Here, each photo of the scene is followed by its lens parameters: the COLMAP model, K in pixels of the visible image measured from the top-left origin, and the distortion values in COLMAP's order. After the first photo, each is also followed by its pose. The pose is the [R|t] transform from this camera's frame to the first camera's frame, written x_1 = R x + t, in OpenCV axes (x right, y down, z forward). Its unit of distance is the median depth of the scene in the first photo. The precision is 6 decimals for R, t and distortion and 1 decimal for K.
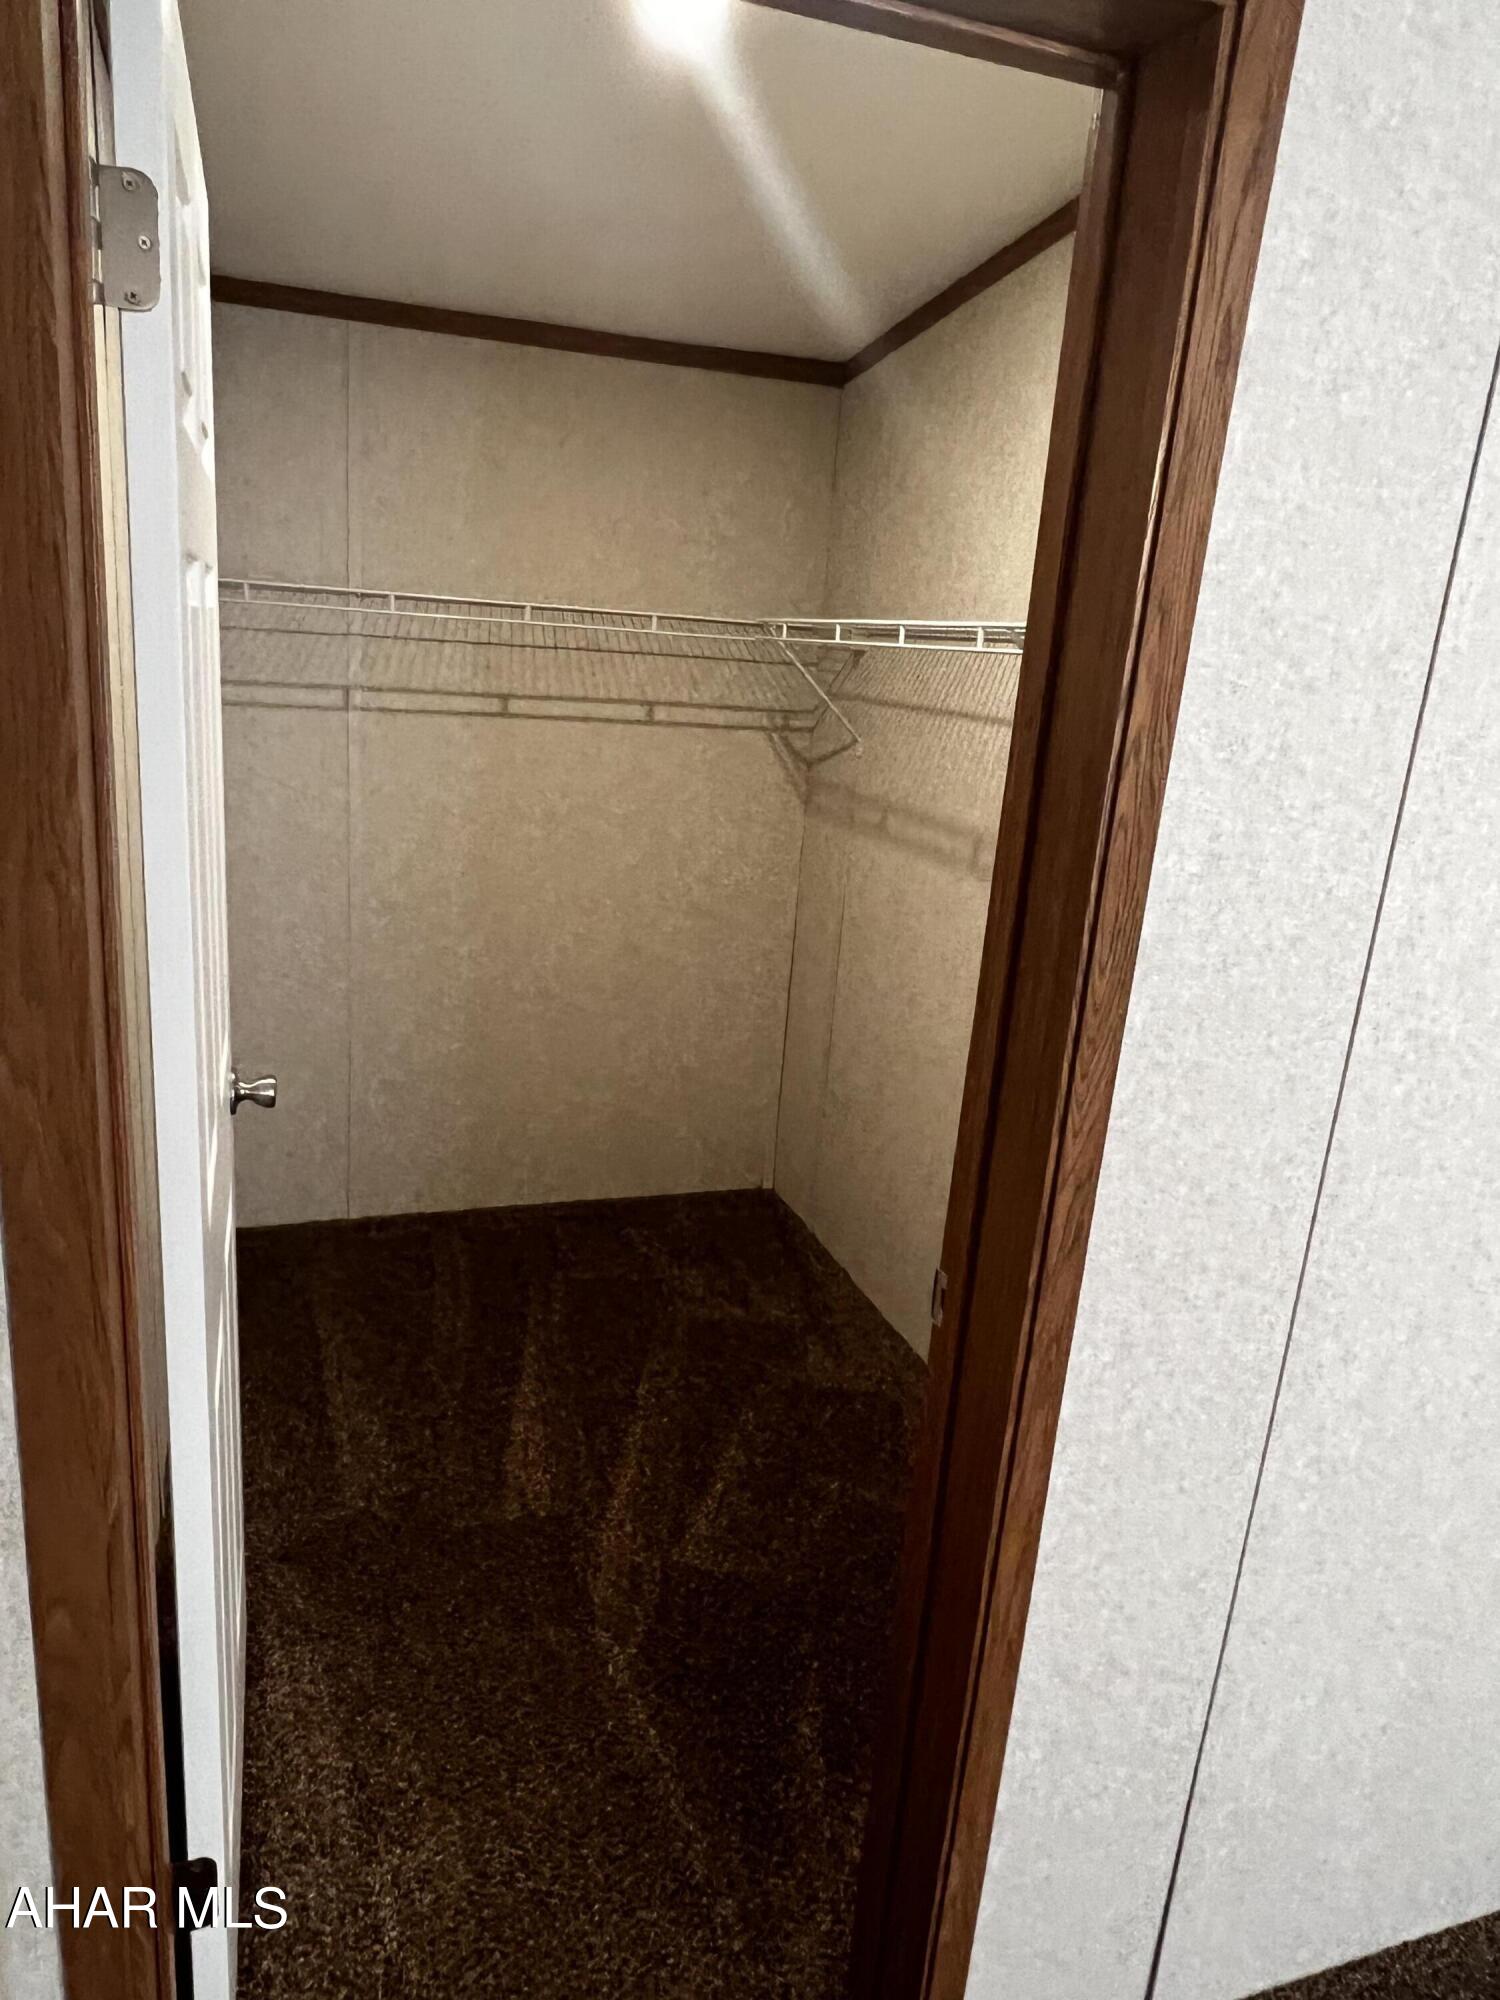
lens RADIAL K [[1280.8, 0, 725.1], [0, 1280.8, 979.2], [0, 0, 1]] dist [0.003631, 0.001004]
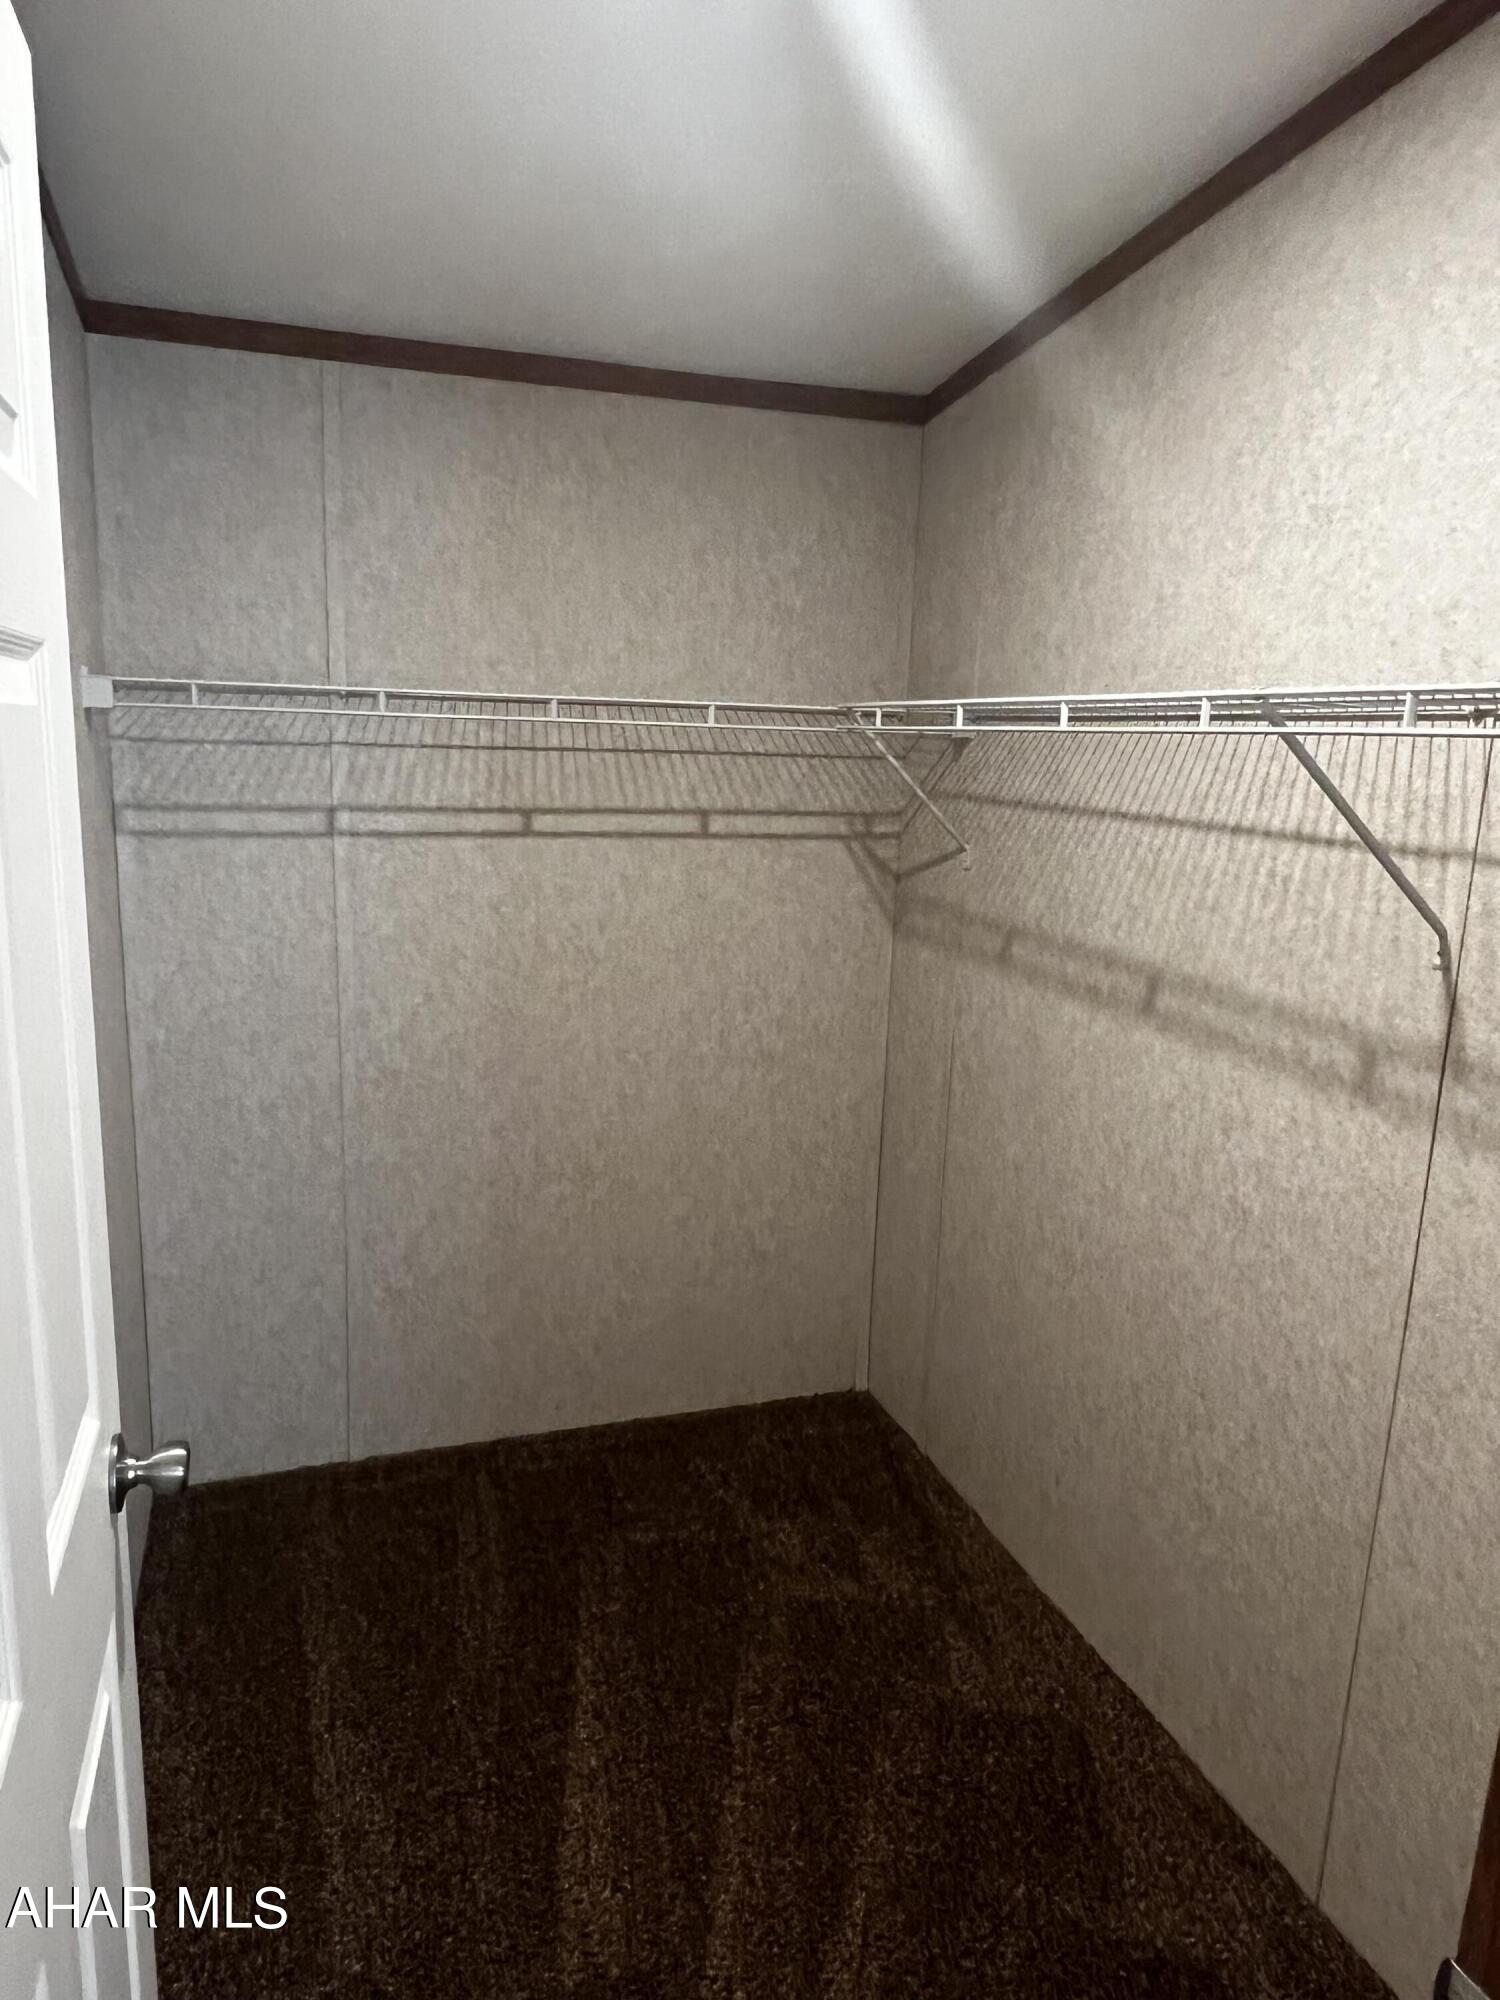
lens RADIAL K [[1306.5, 0, 741.8], [0, 1306.5, 999.6], [0, 0, 1]] dist [0.003580, -0.001784]
pose [[0.999308, -0.036626, -0.006433, -0.036362], [0.036184, 0.997600, -0.059030, -0.049436], [0.008580, 0.058756, 0.998235, 0.188450]]
